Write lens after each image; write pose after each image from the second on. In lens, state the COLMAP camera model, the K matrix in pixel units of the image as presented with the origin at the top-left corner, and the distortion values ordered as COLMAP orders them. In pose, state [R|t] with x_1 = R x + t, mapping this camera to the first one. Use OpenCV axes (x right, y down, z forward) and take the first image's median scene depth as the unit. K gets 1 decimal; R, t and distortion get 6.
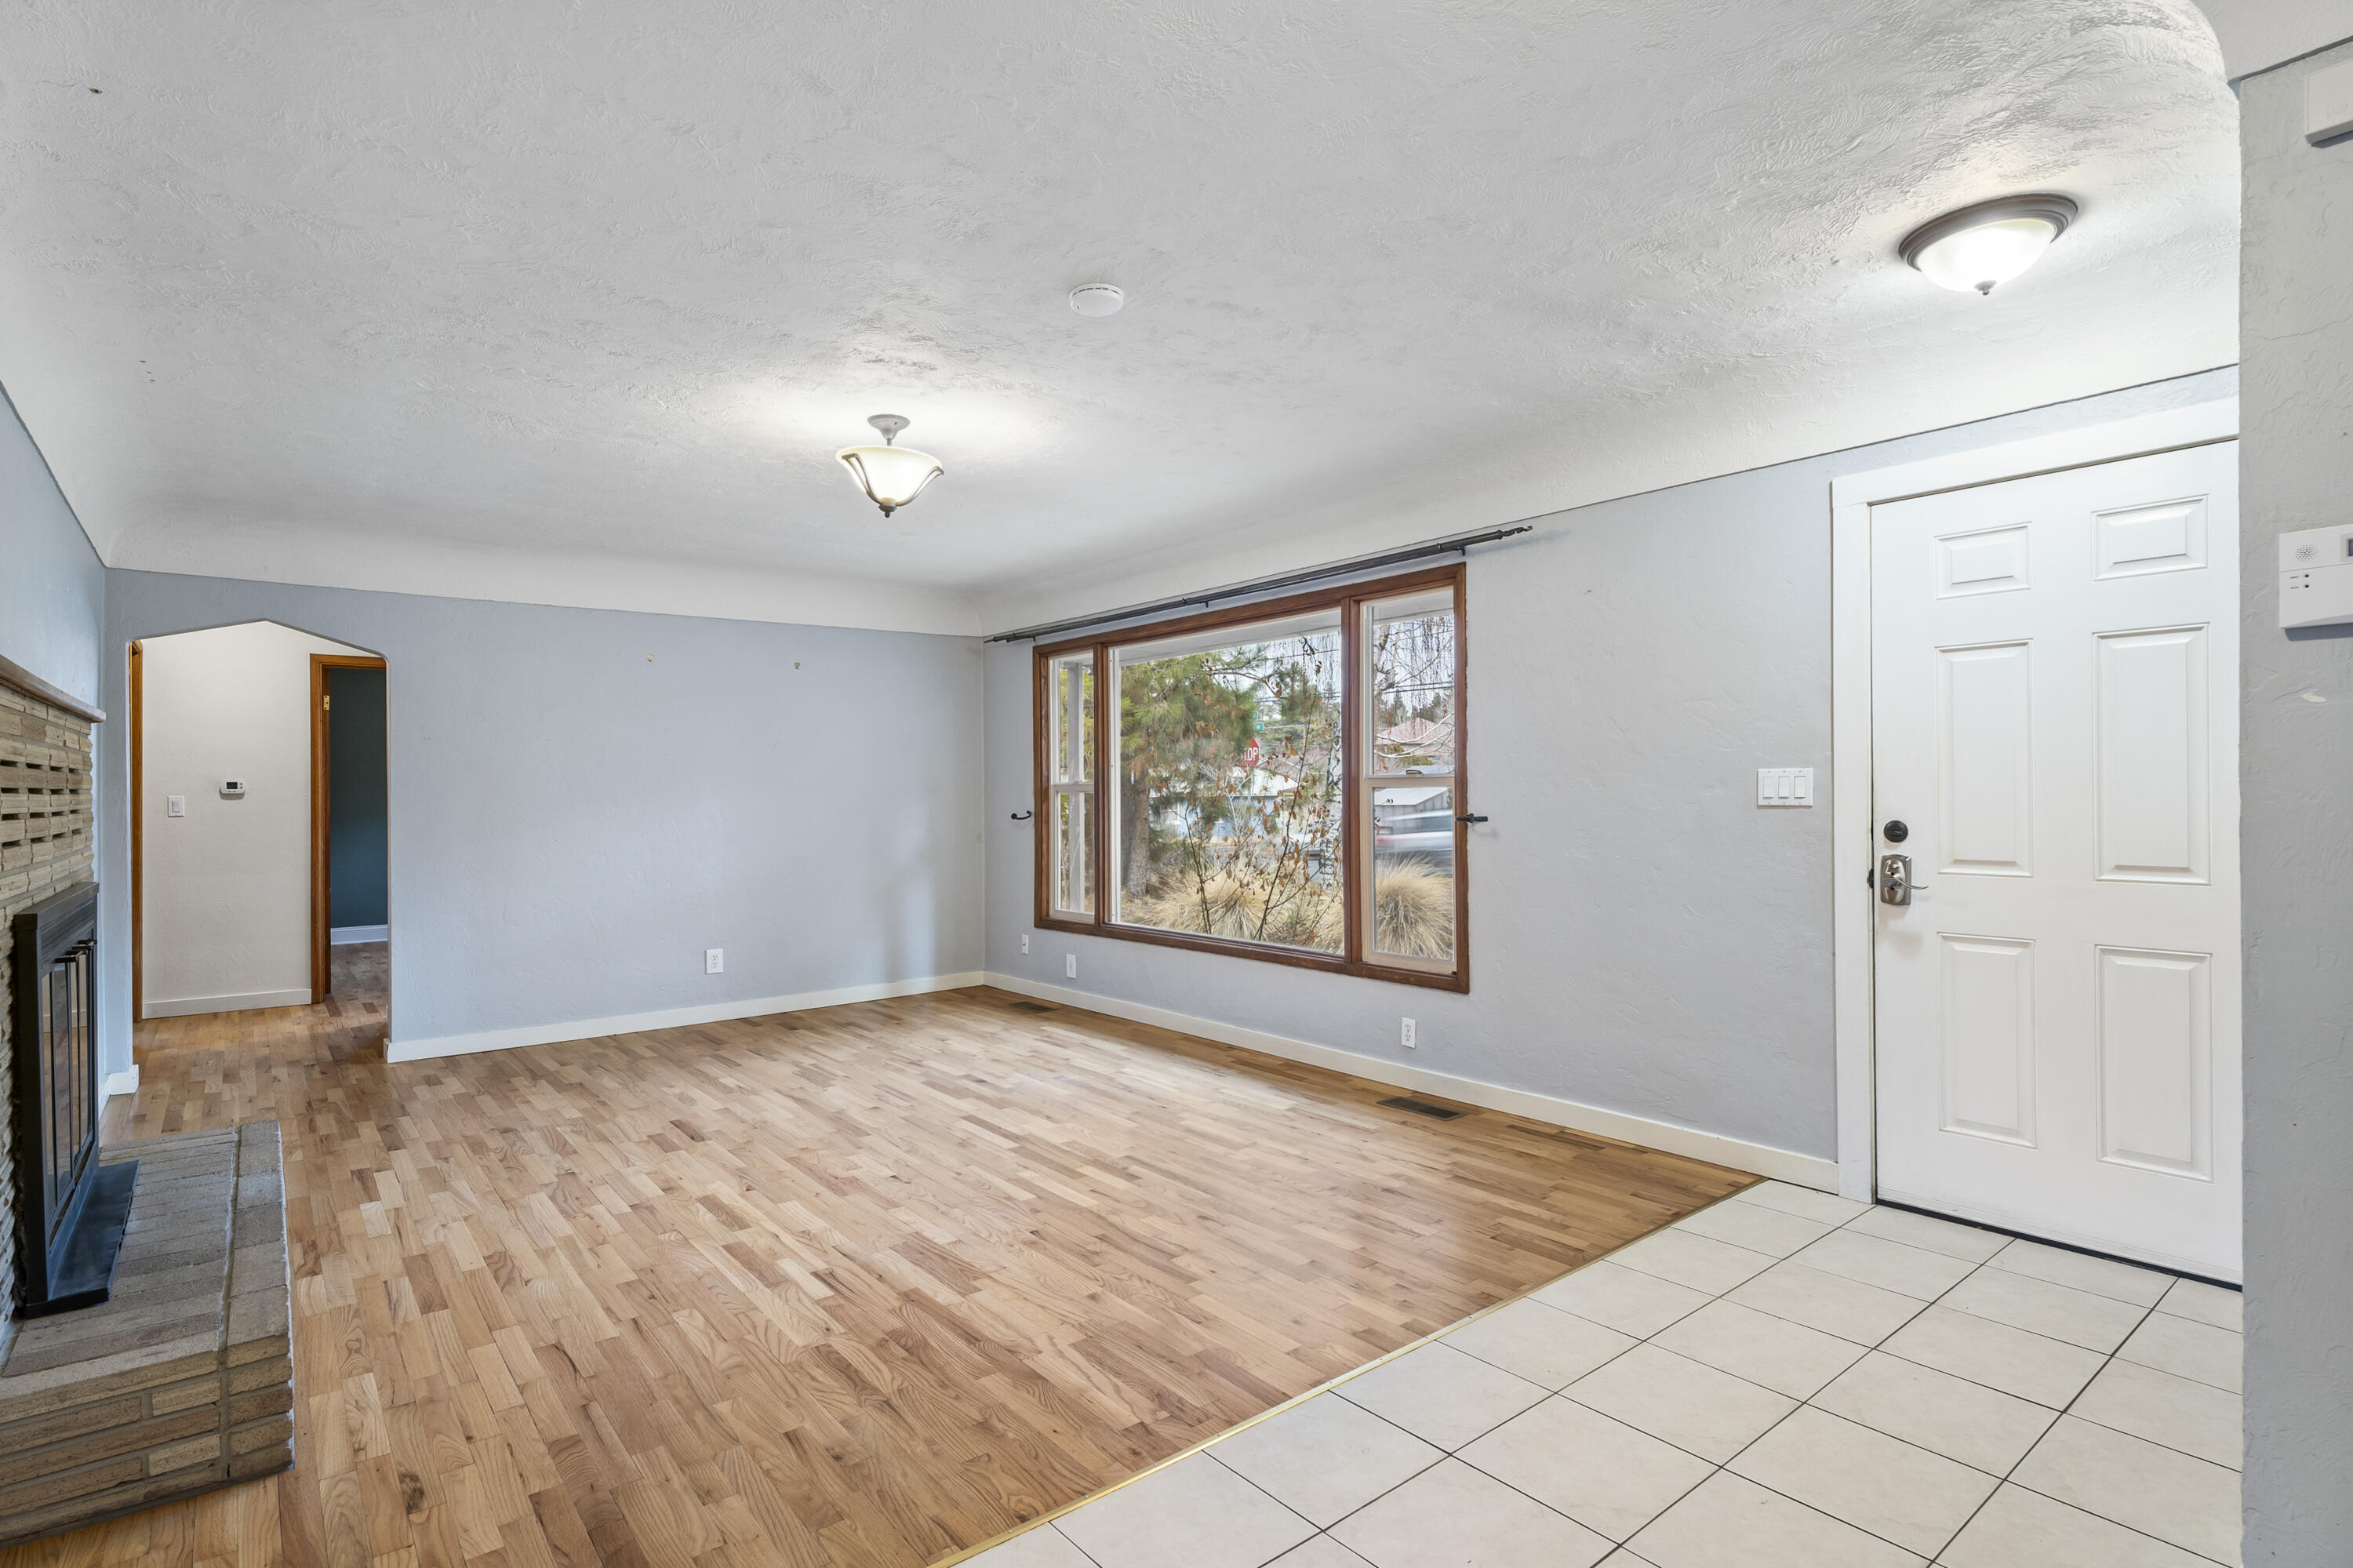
lens RADIAL K [[1156.1, 0, 1150.0], [0, 1156.1, 785.6], [0, 0, 1]] dist [-0.004910, -0.001261]
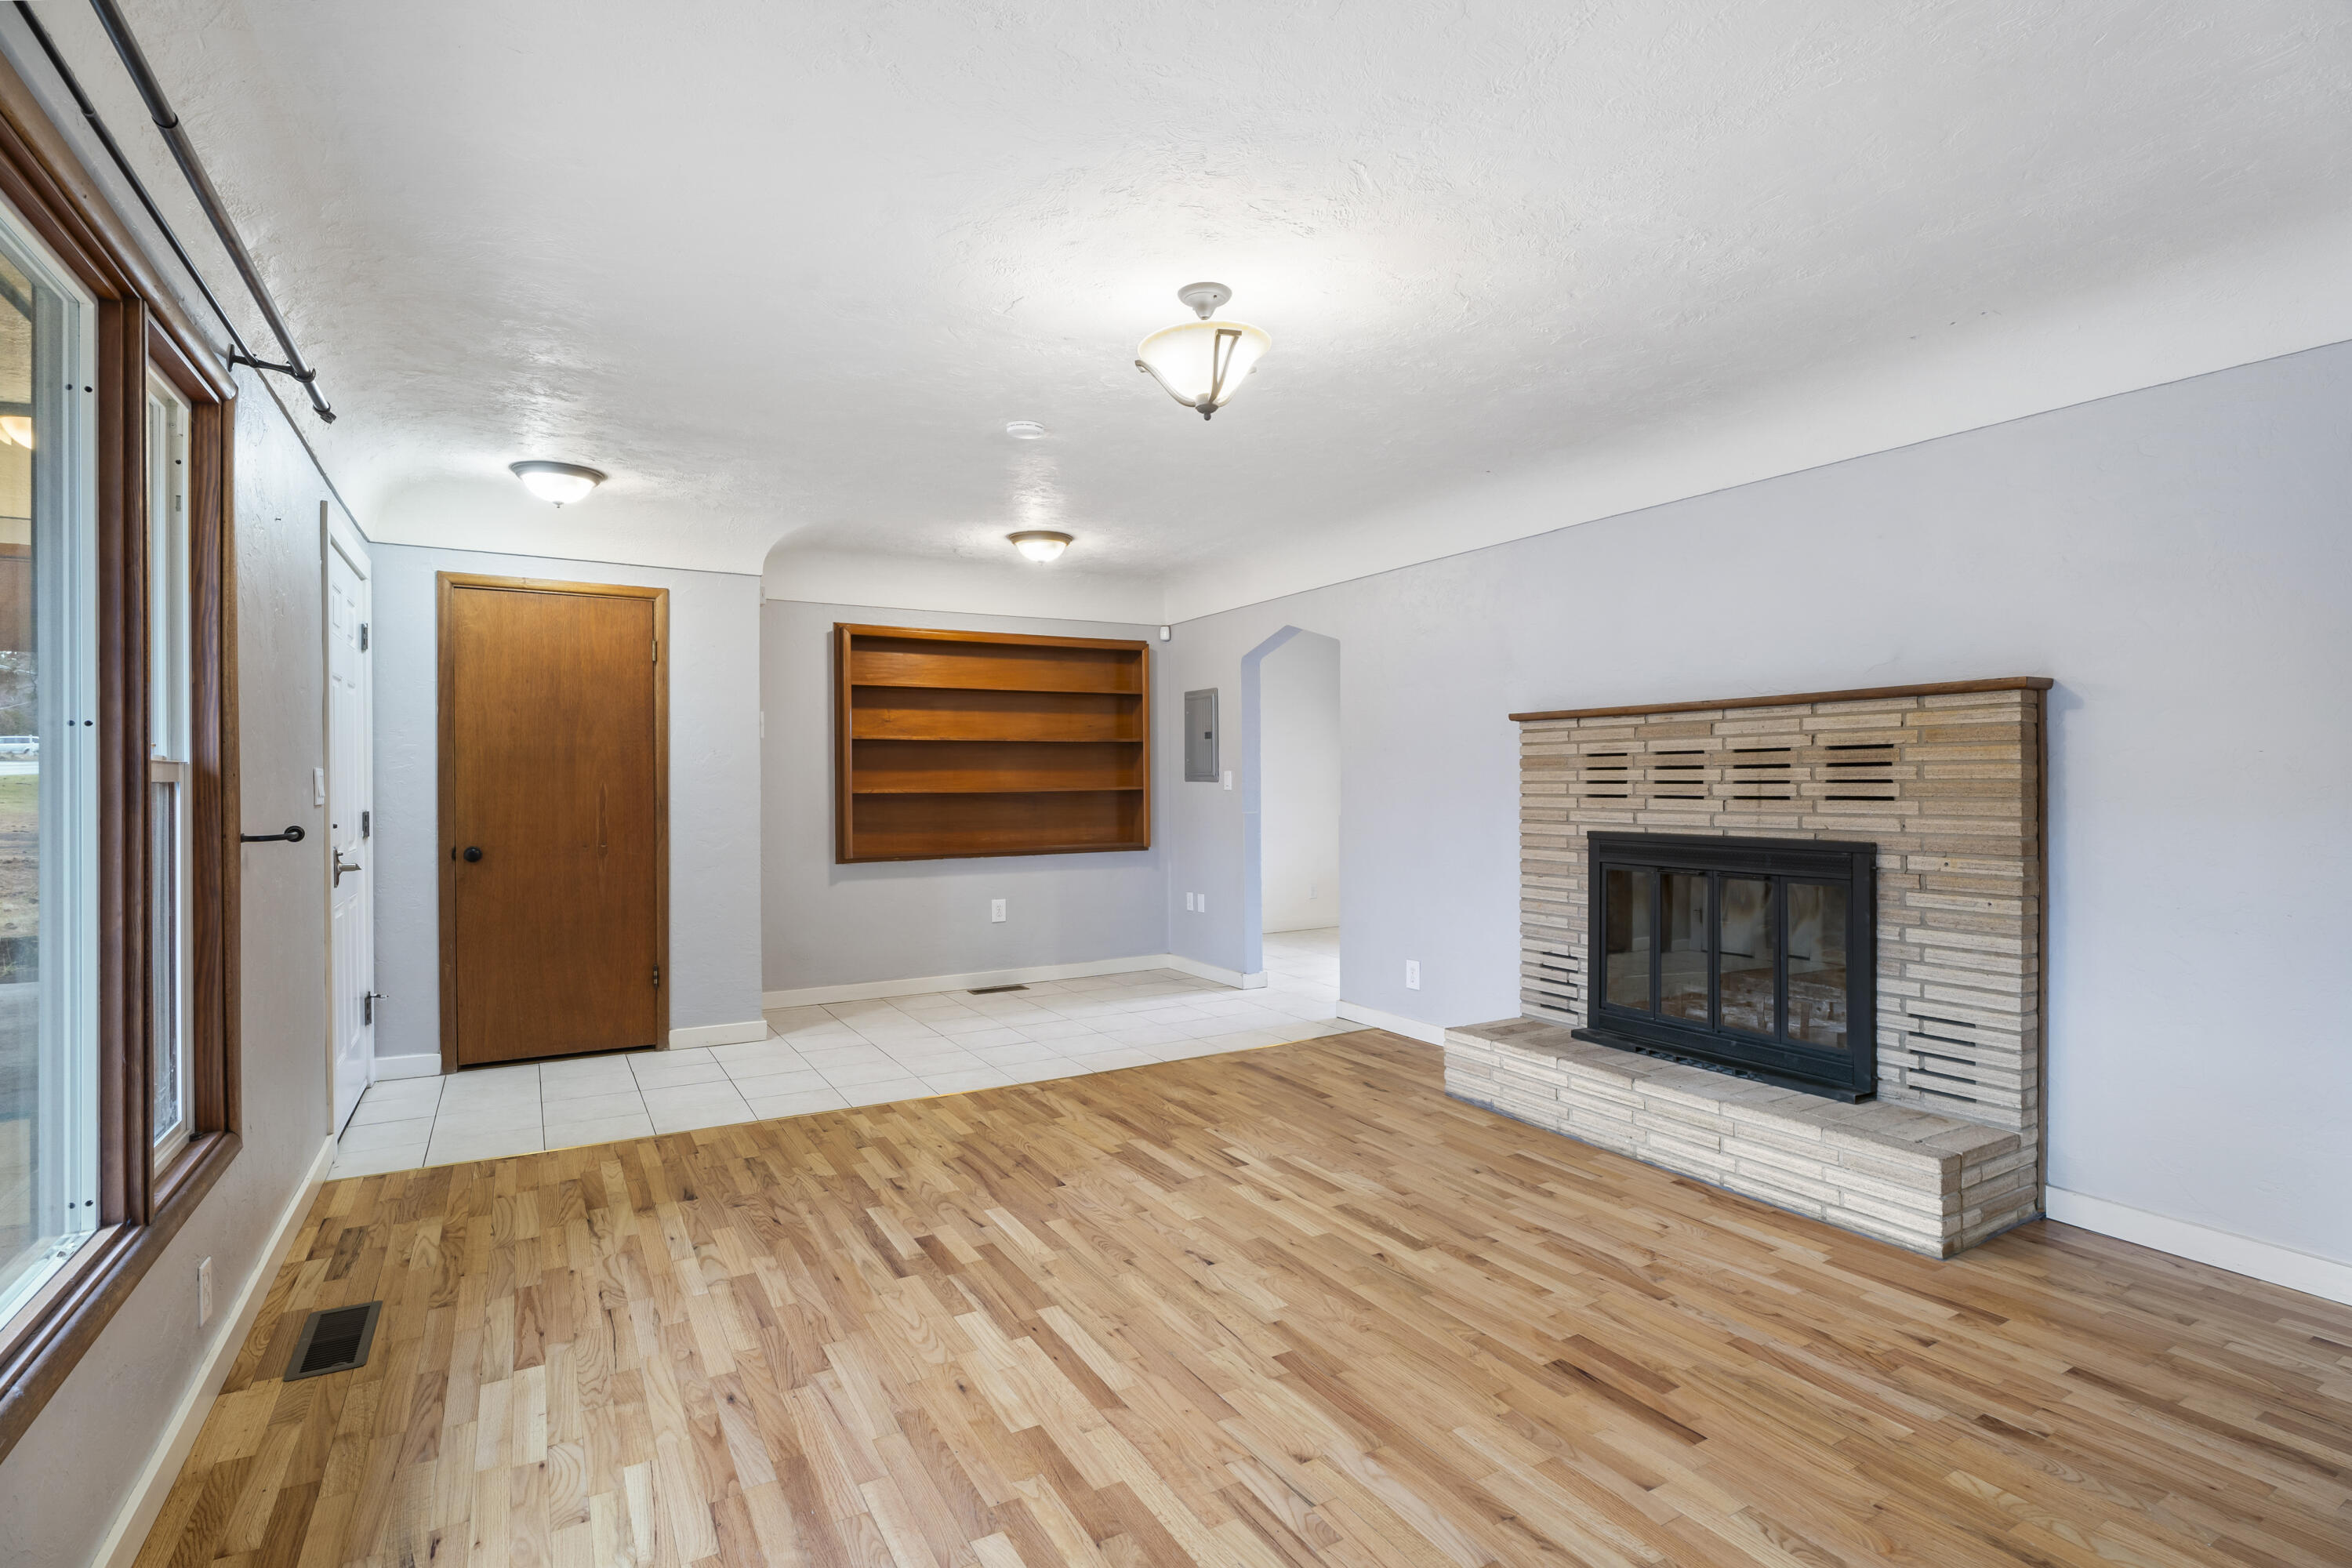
lens RADIAL K [[1129.1, 0, 1170.9], [0, 1129.1, 781.4], [0, 0, 1]] dist [-0.008510, 0.000292]
pose [[-0.990651, 0.015842, 0.135500, -0.300575], [0.015472, 0.999873, -0.003782, 0.011373], [-0.135543, -0.001650, -0.990770, 1.741403]]
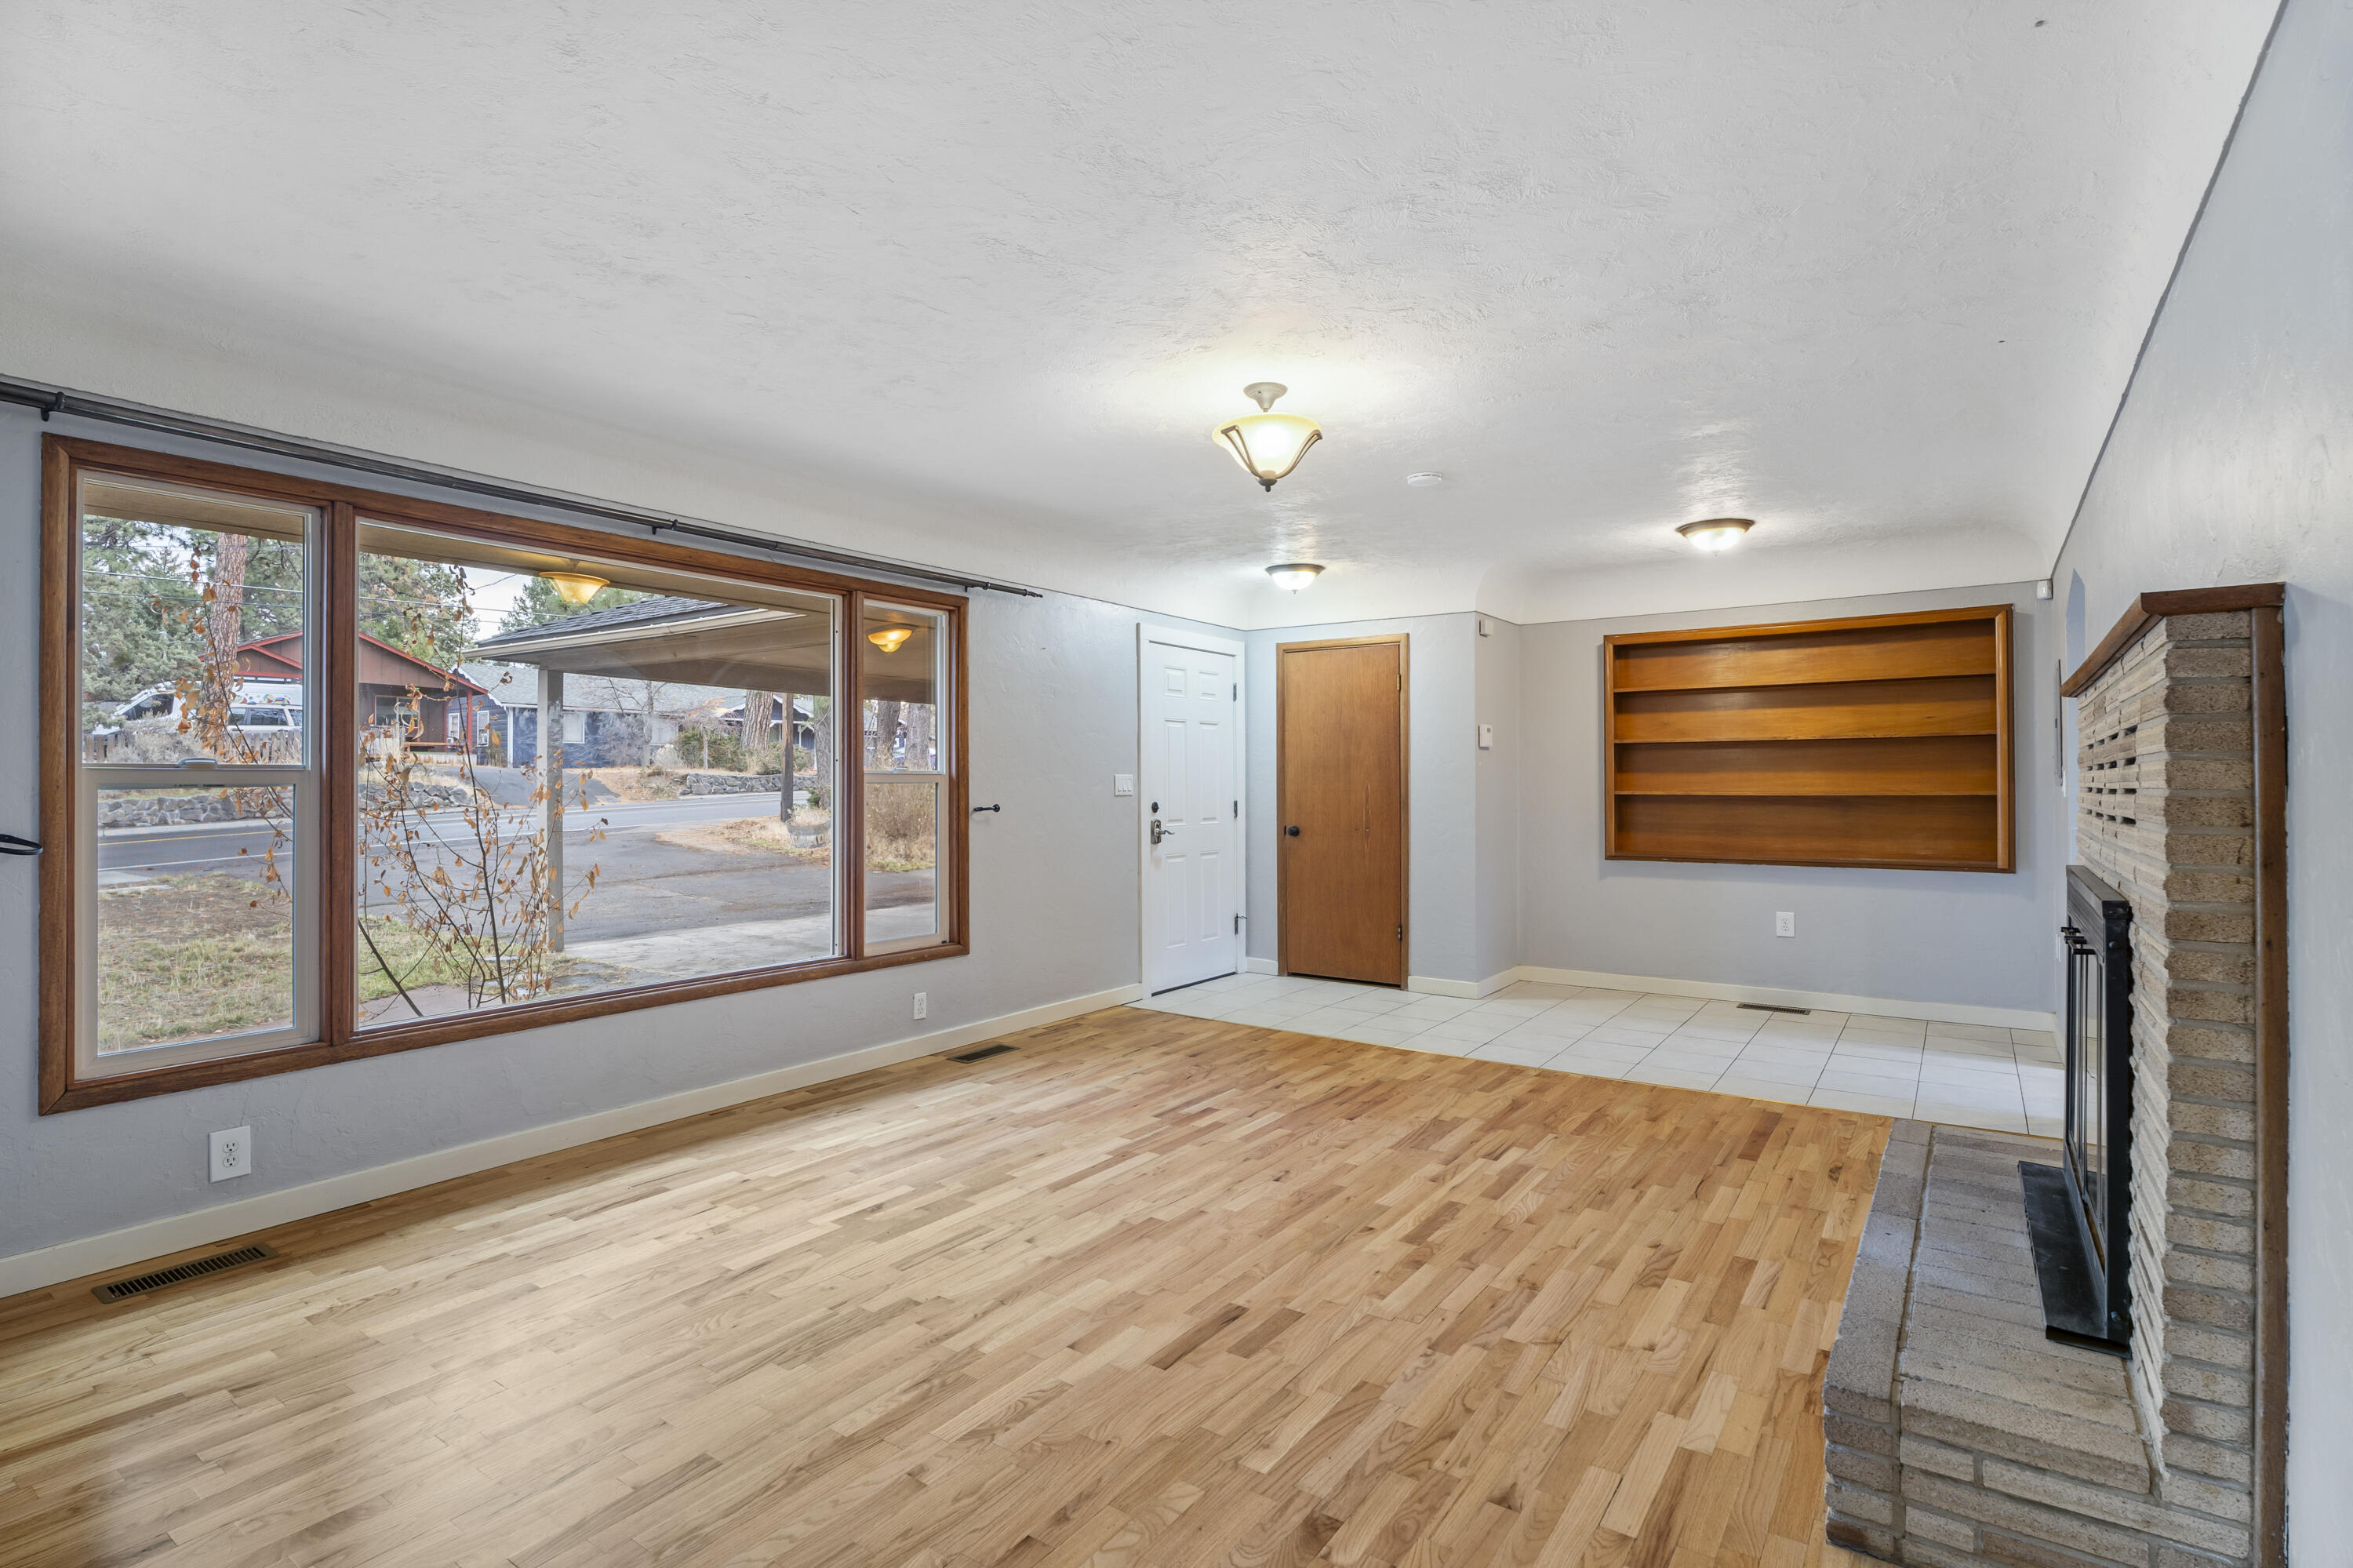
lens RADIAL K [[1129.6, 0, 1171.4], [0, 1129.6, 781.4], [0, 0, 1]] dist [-0.008510, 0.000292]
pose [[-0.285975, 0.014197, 0.958132, -1.085774], [0.001722, 0.999896, -0.014302, 0.019515], [-0.958236, -0.002440, -0.285969, 1.332812]]
